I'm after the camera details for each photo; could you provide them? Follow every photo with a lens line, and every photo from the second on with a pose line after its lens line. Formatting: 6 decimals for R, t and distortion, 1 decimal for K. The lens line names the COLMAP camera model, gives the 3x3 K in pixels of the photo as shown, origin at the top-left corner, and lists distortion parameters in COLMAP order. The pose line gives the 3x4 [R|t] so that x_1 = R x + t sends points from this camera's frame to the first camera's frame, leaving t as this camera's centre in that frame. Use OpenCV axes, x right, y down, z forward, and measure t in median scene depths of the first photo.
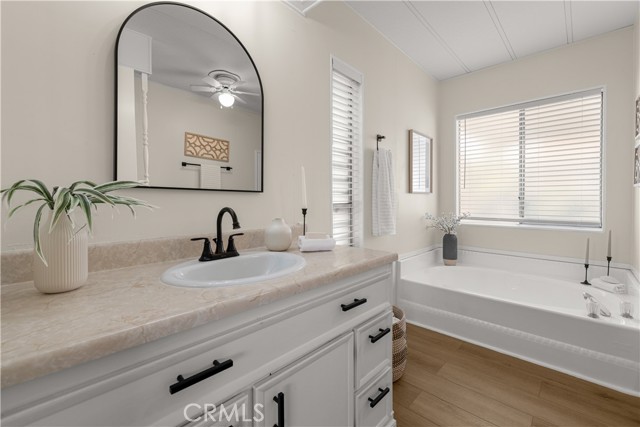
lens RADIAL K [[275.5, 0, 321.3], [0, 275.5, 203.0], [0, 0, 1]] dist [-0.000616, 0.000129]
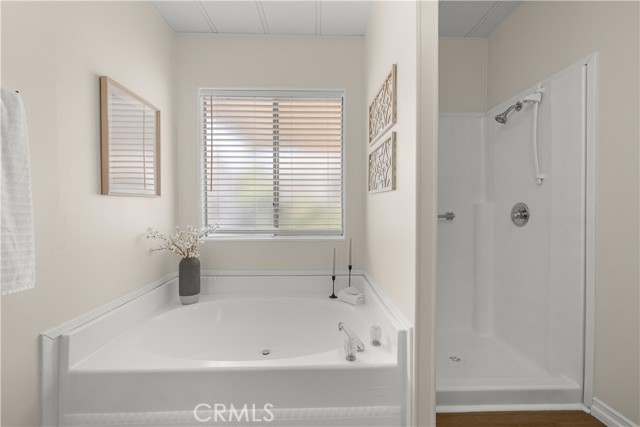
lens RADIAL K [[273.4, 0, 320.8], [0, 273.4, 208.9], [0, 0, 1]] dist [0.001293, 0.000270]
pose [[0.711086, -0.006720, 0.703073, 0.246312], [0.007802, 0.999968, 0.001668, -0.005528], [-0.703061, 0.004299, 0.711116, 0.321923]]
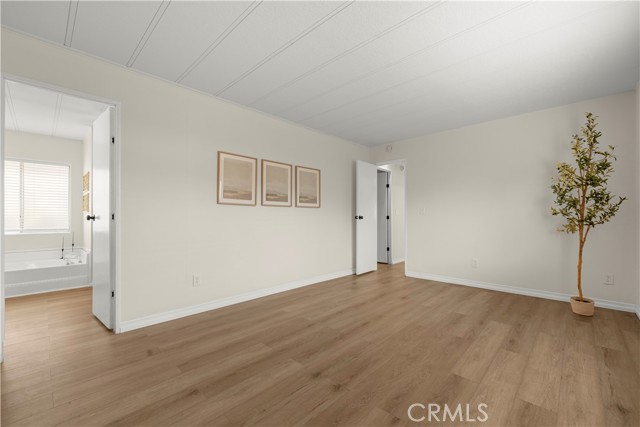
lens RADIAL K [[267.8, 0, 331.2], [0, 267.8, 214.3], [0, 0, 1]] dist [0.000956, 0.000138]
pose [[-0.017670, 0.007367, 0.999817, -0.932220], [0.010163, 0.999923, -0.007188, -0.003609], [-0.999792, 0.010034, -0.017744, -0.843213]]
